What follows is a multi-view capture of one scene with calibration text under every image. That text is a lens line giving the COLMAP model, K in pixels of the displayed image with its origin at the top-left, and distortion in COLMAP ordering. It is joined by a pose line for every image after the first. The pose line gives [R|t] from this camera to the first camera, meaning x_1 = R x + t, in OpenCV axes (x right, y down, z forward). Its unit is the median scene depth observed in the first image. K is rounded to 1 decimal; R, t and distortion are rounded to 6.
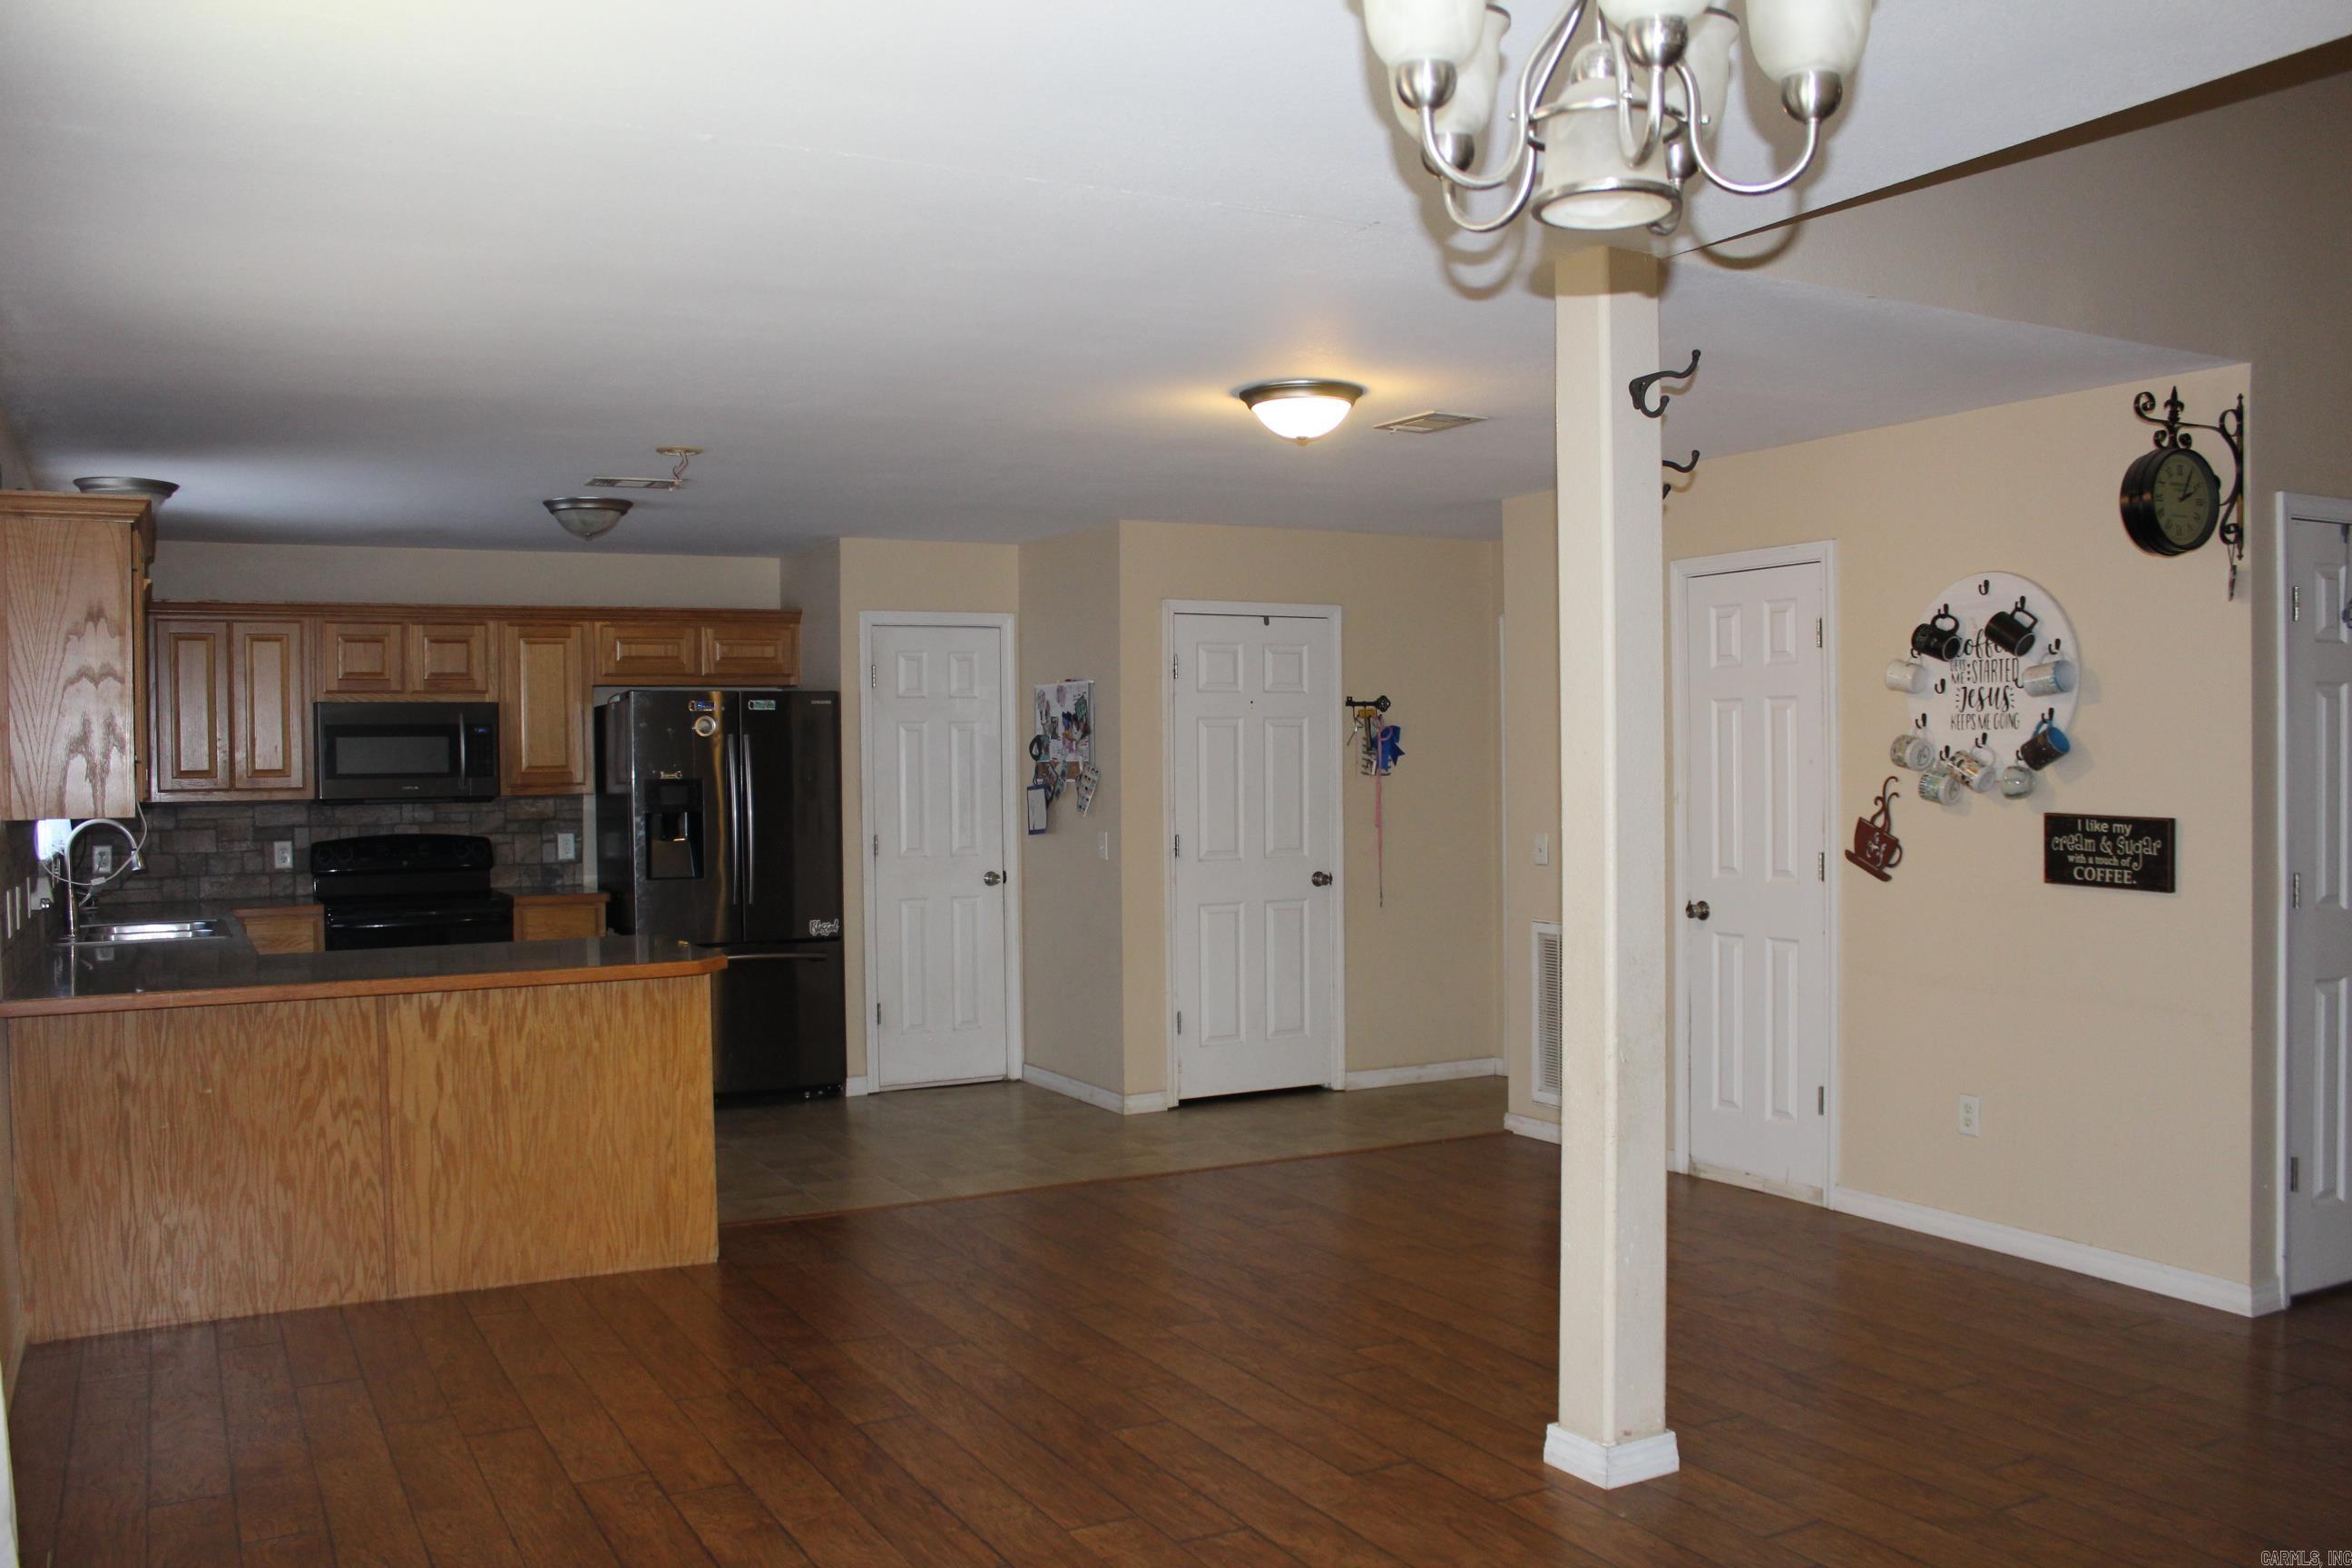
lens RADIAL K [[1965.2, 0, 1180.3], [0, 1965.2, 811.8], [0, 0, 1]] dist [-0.171627, 0.175557]
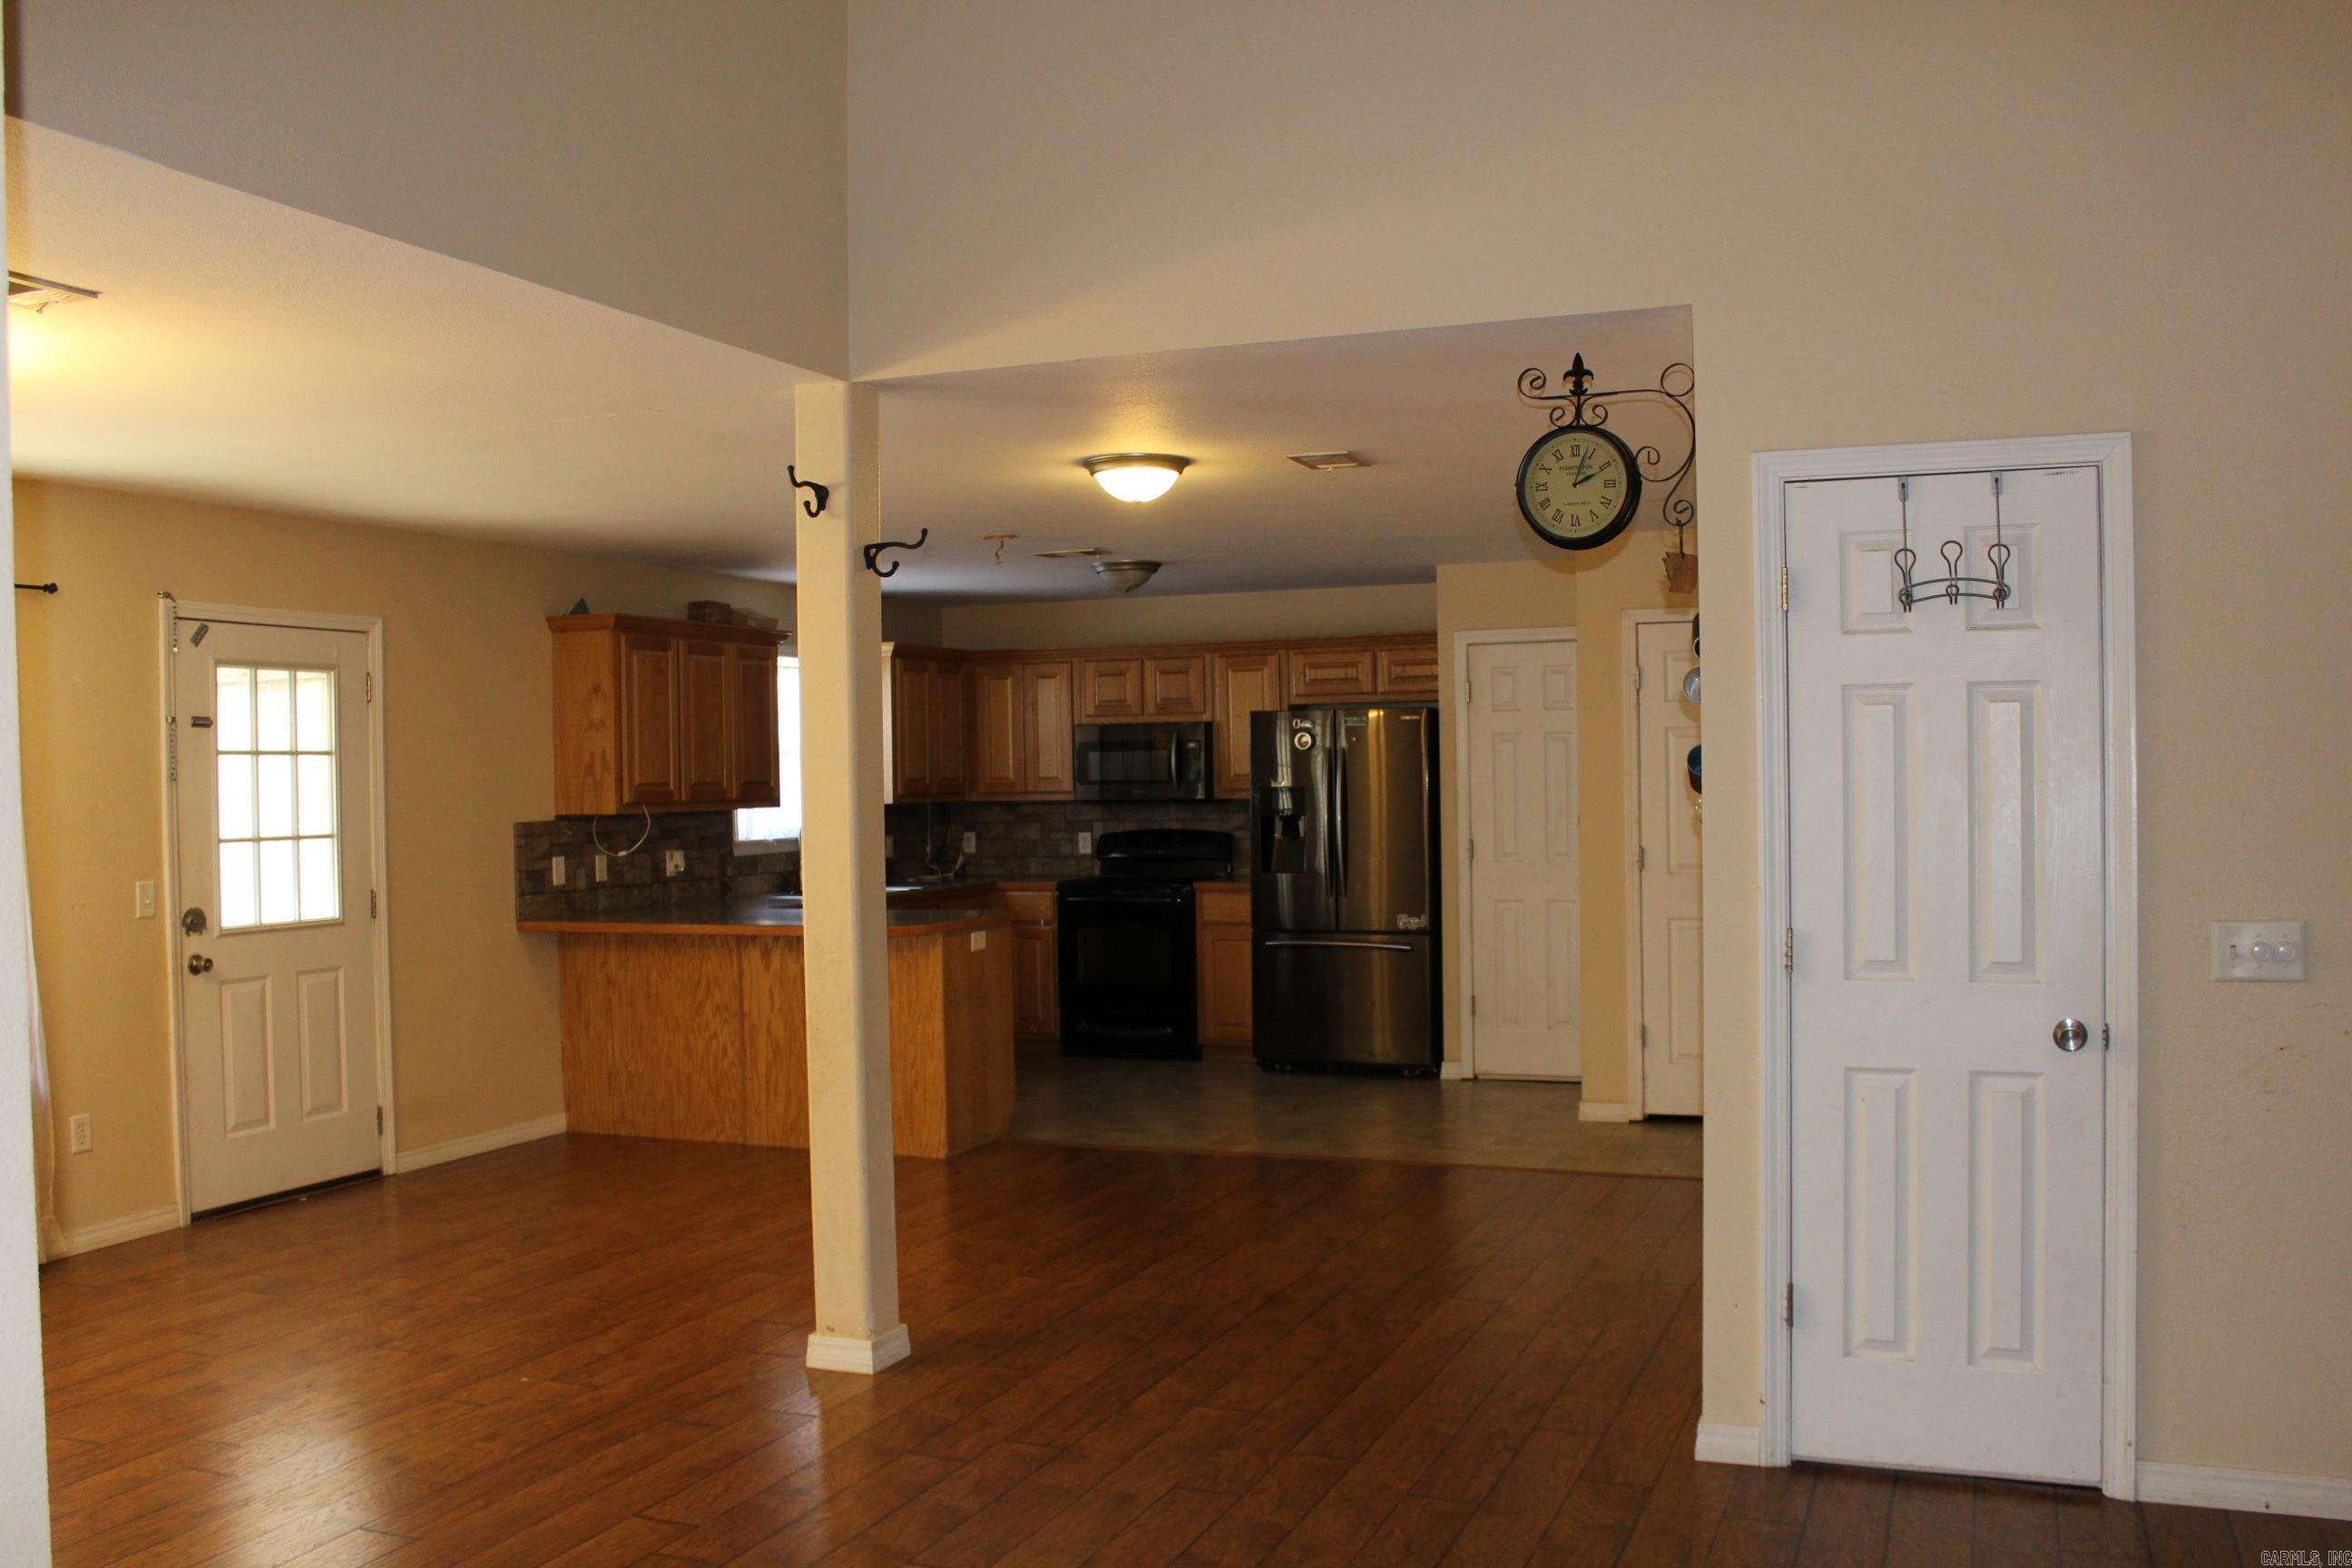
lens RADIAL K [[2101.7, 0, 1173.5], [0, 2101.7, 819.7], [0, 0, 1]] dist [-0.099171, 0.004597]
pose [[0.633269, 0.018708, -0.773706, 0.988436], [-0.012191, 0.999825, 0.014197, -0.020612], [0.773836, 0.000442, 0.633386, 0.221936]]
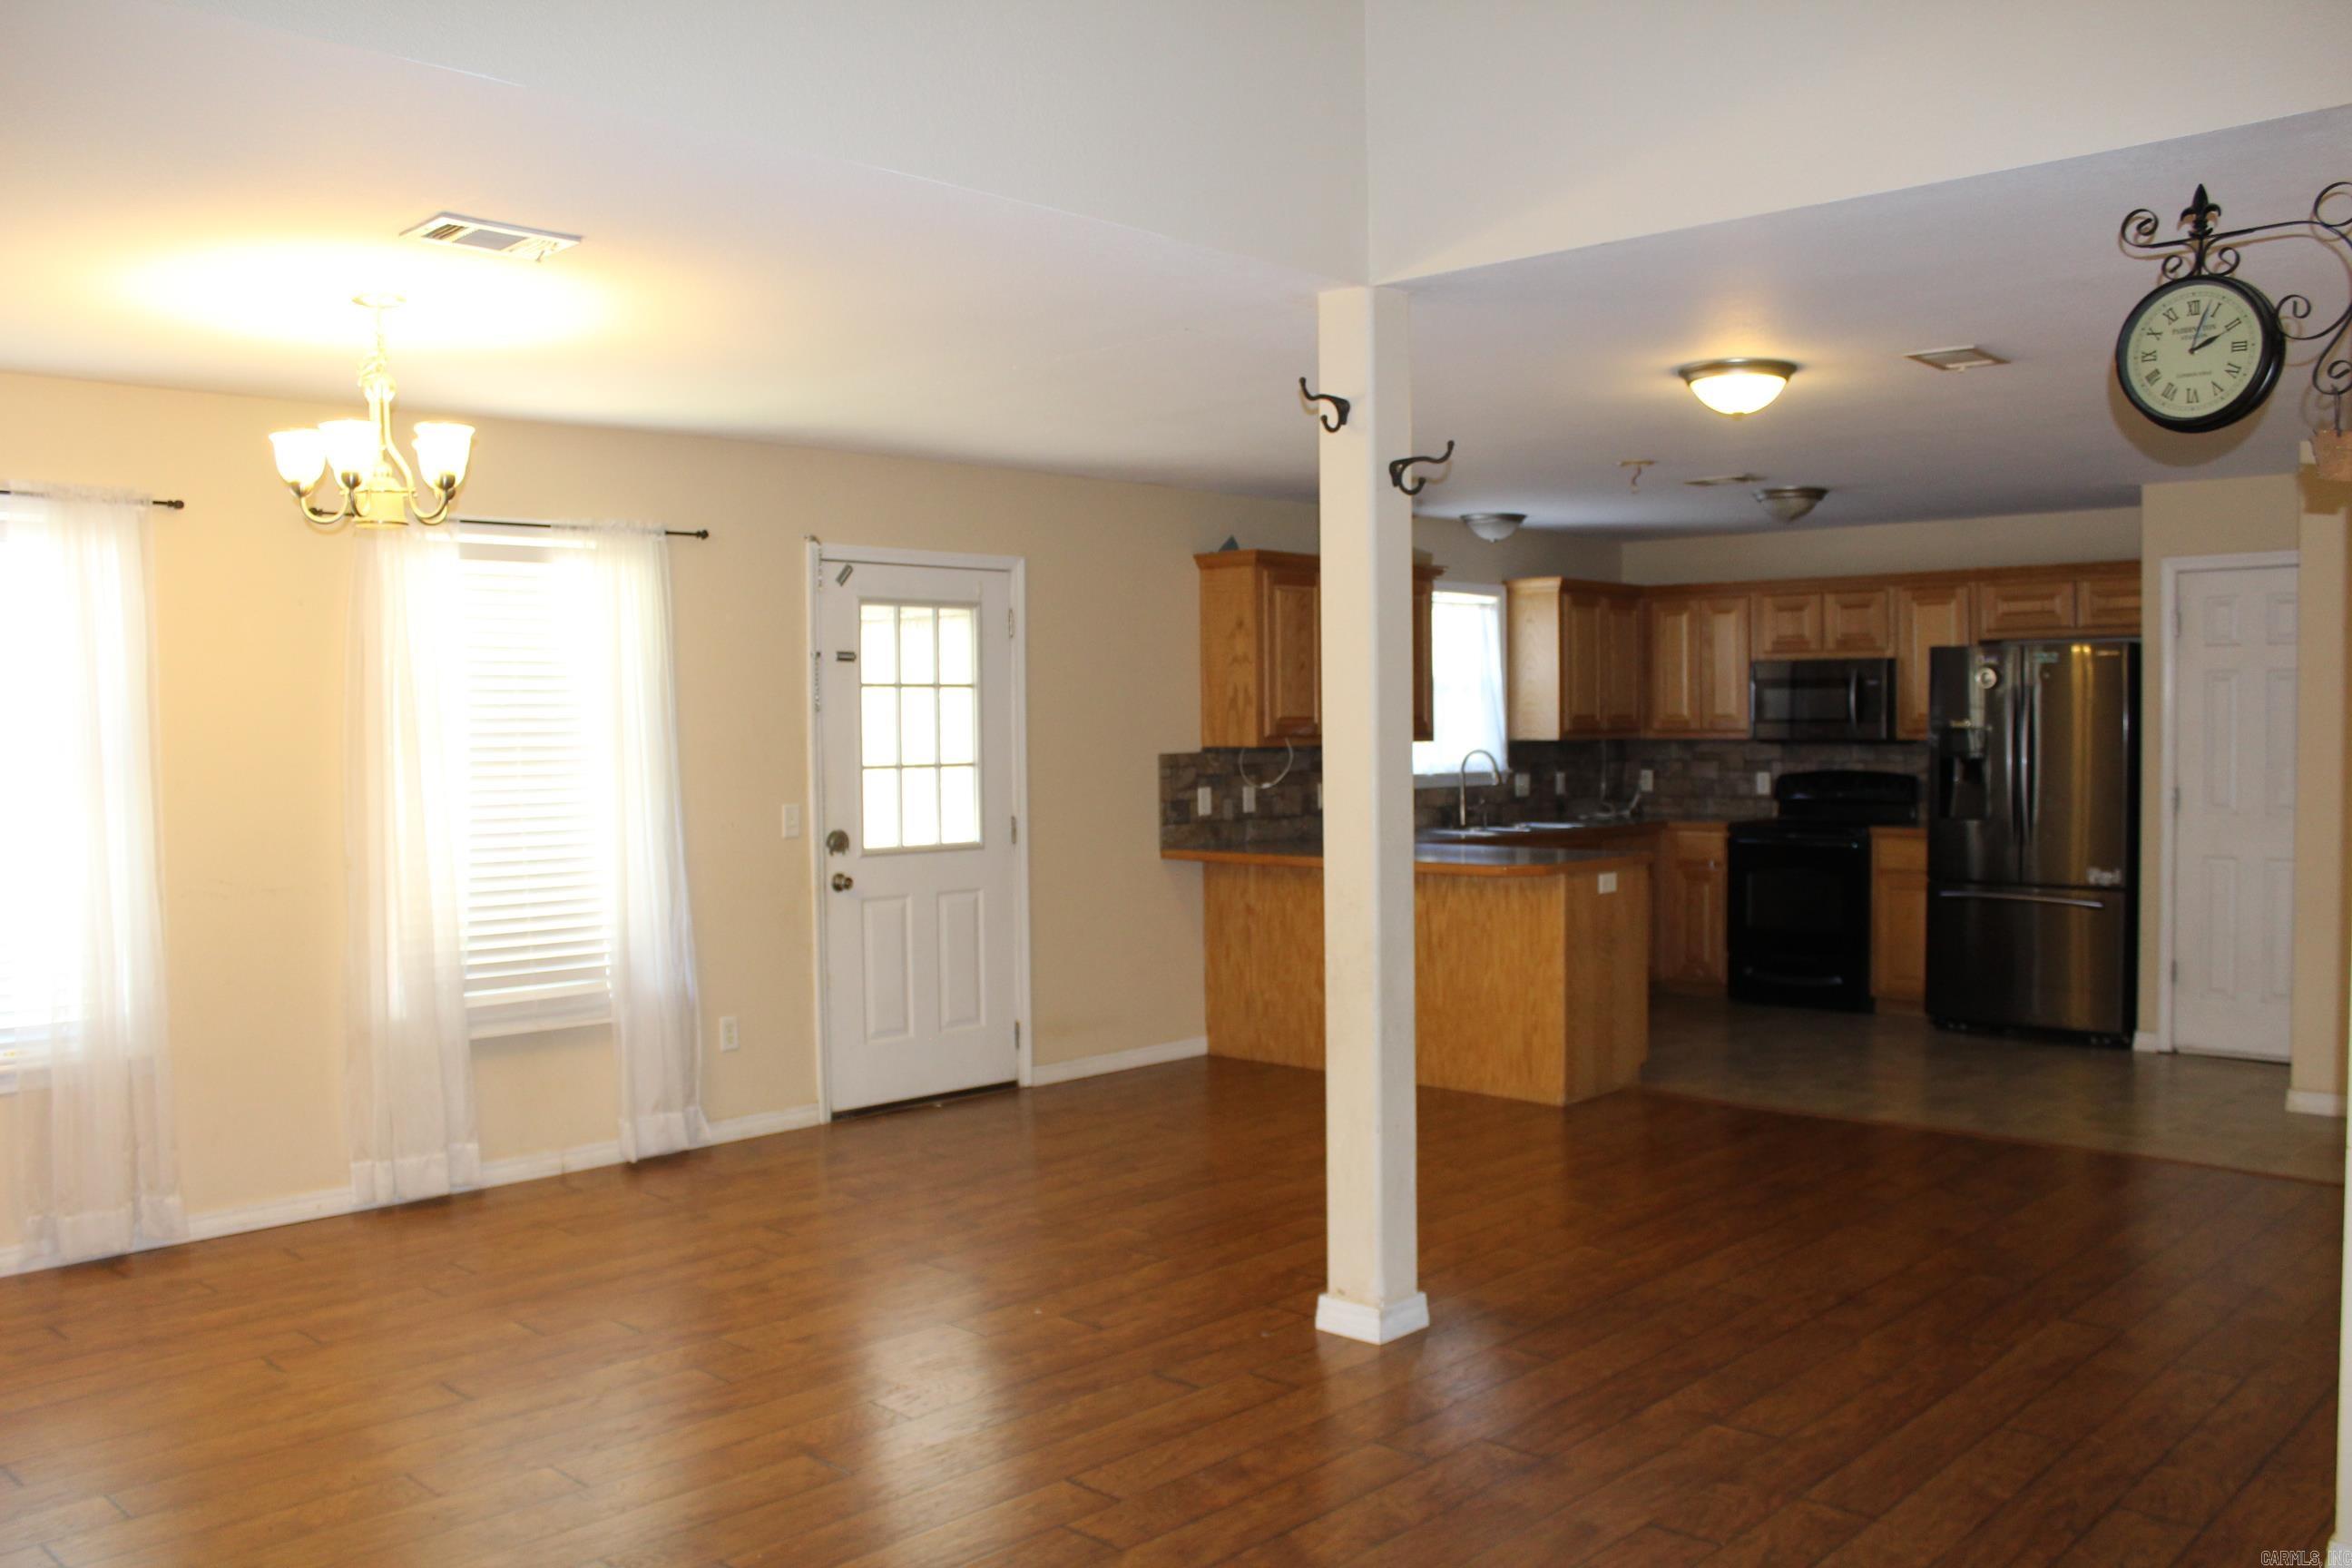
lens RADIAL K [[1965.2, 0, 1180.3], [0, 1965.2, 811.8], [0, 0, 1]] dist [-0.171627, 0.175557]
pose [[0.299770, 0.053001, -0.952538, 0.929409], [-0.018891, 0.998590, 0.049619, -0.021269], [0.953824, 0.003120, 0.300348, 0.381359]]
